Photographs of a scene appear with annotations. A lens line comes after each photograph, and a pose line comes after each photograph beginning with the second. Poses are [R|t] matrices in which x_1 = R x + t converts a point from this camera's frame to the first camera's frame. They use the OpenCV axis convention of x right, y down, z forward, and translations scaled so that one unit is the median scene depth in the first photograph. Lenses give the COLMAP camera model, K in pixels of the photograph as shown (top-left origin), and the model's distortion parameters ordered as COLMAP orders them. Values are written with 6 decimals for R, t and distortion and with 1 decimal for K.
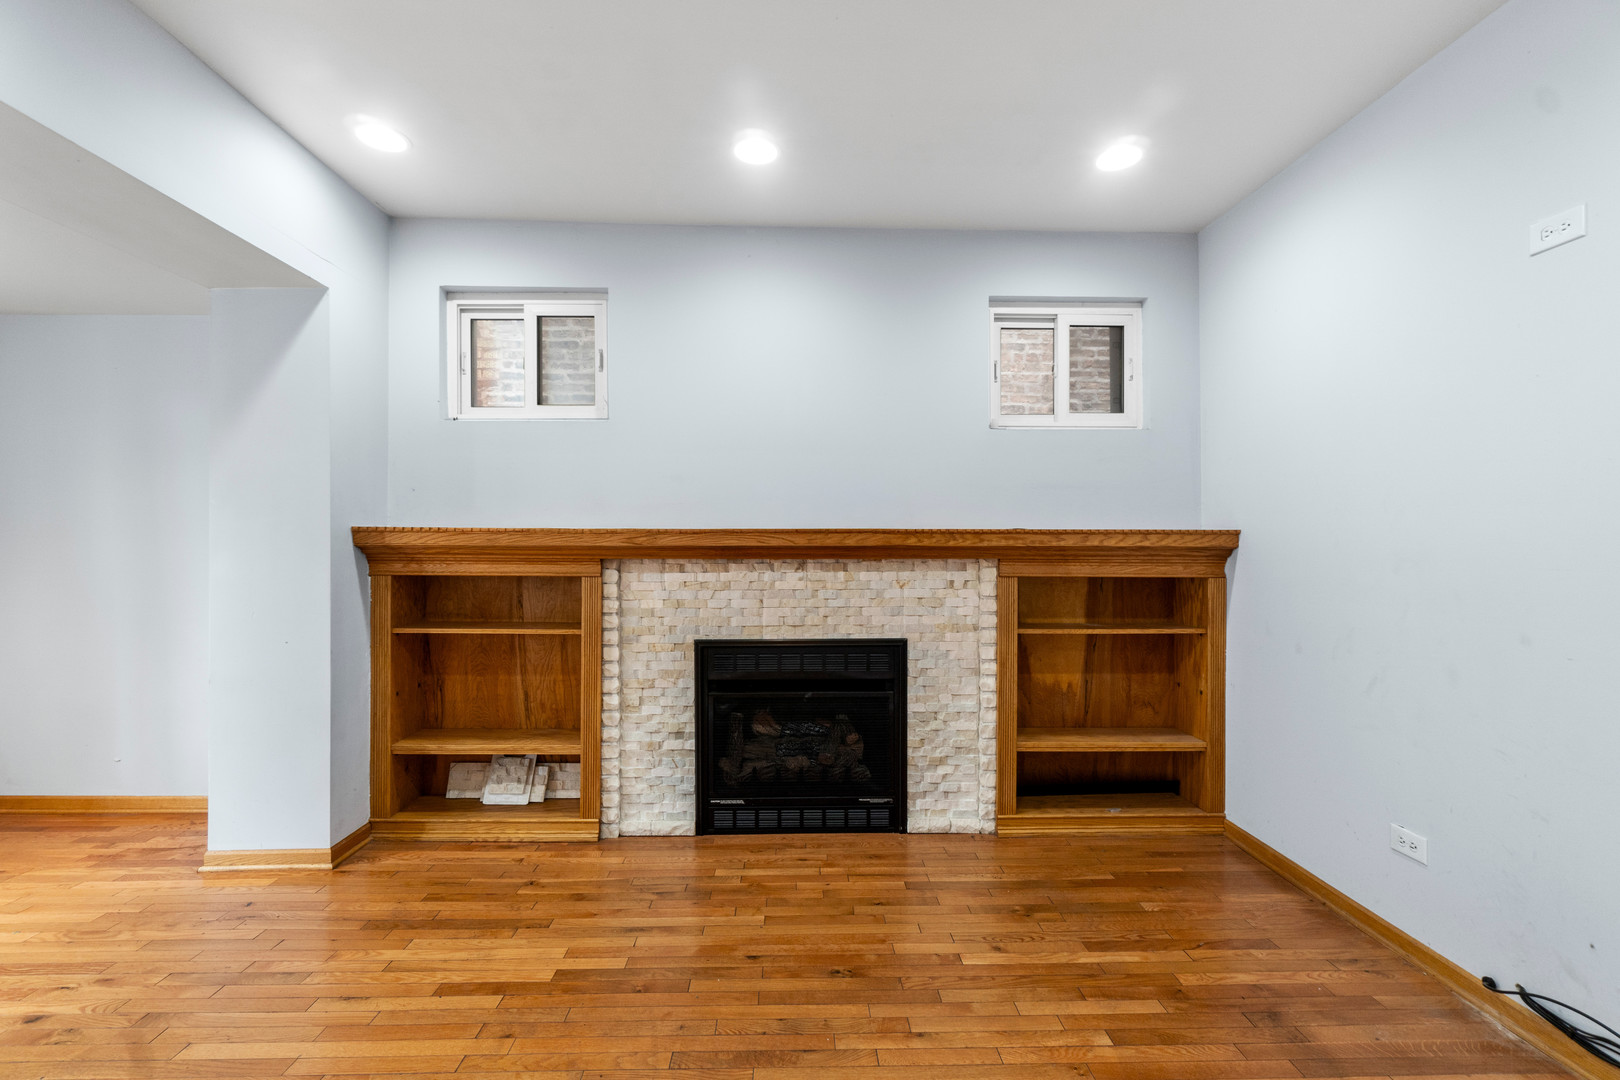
lens RADIAL K [[704.6, 0, 809.5], [0, 704.6, 537.8], [0, 0, 1]] dist [-0.002131, -0.000285]
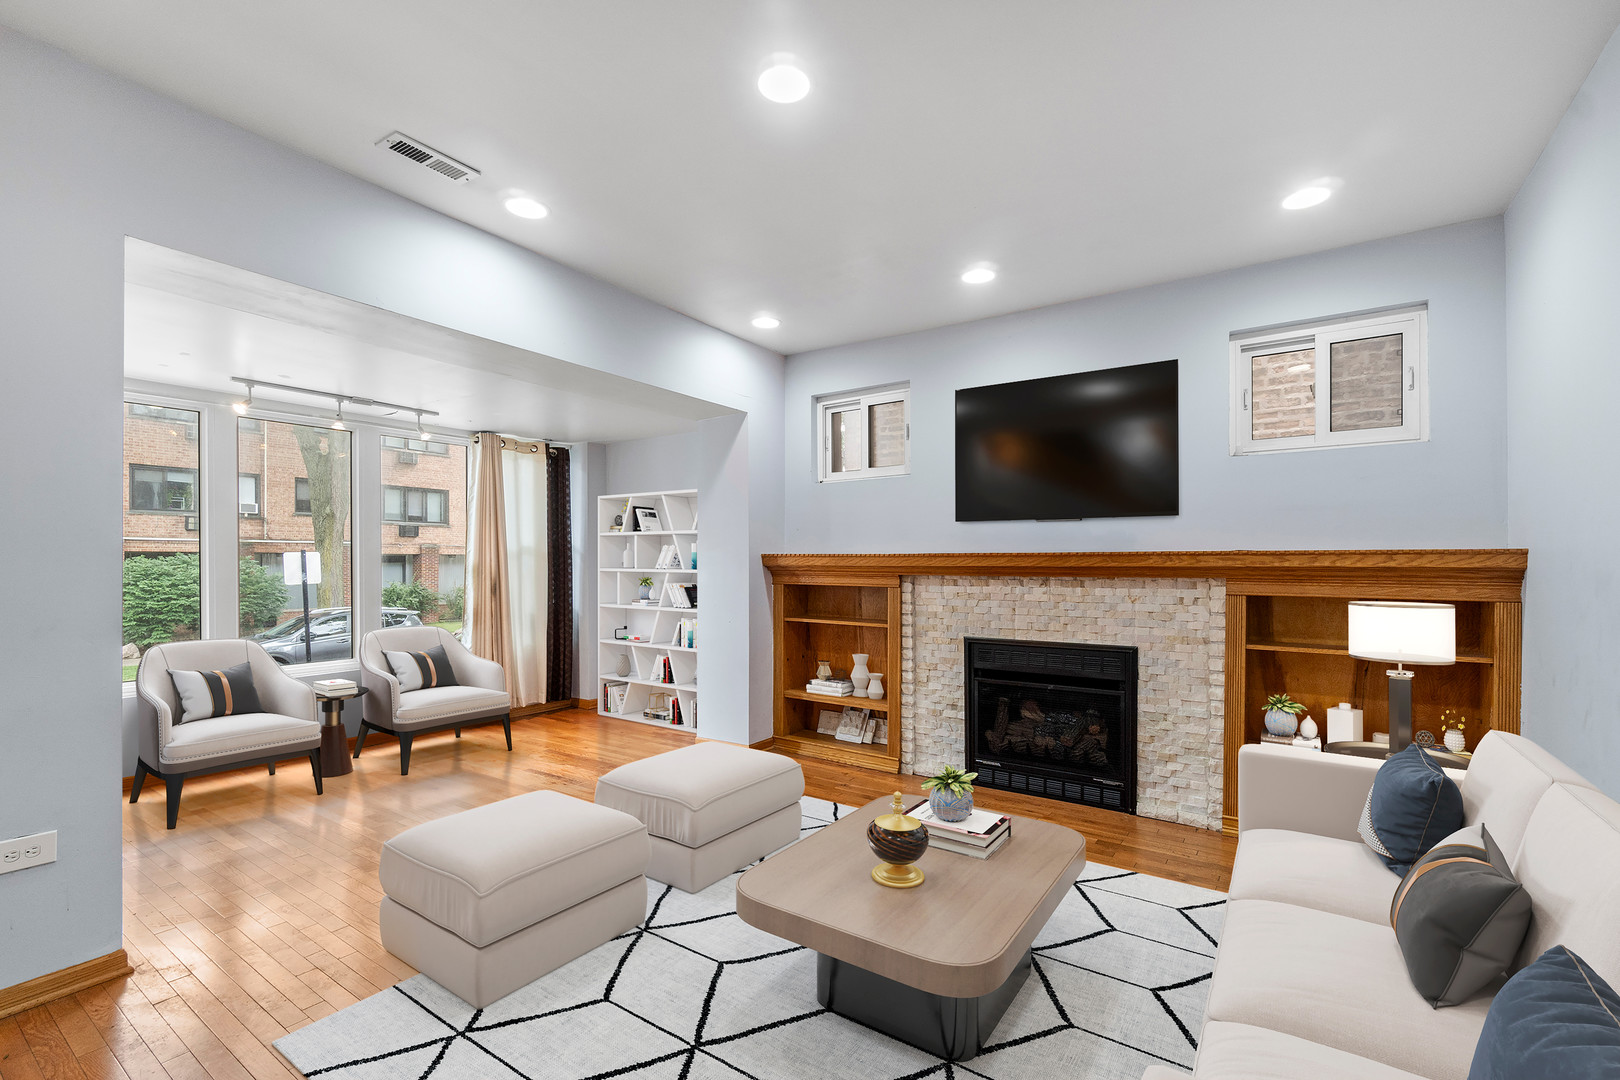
lens RADIAL K [[704.6, 0, 810.0], [0, 704.6, 555.4], [0, 0, 1]] dist [-0.002131, -0.000285]
pose [[0.806823, -0.007464, -0.590746, 0.388824], [0.005076, 0.999971, -0.005701, -0.002433], [0.590772, 0.001601, 0.806837, -0.244627]]
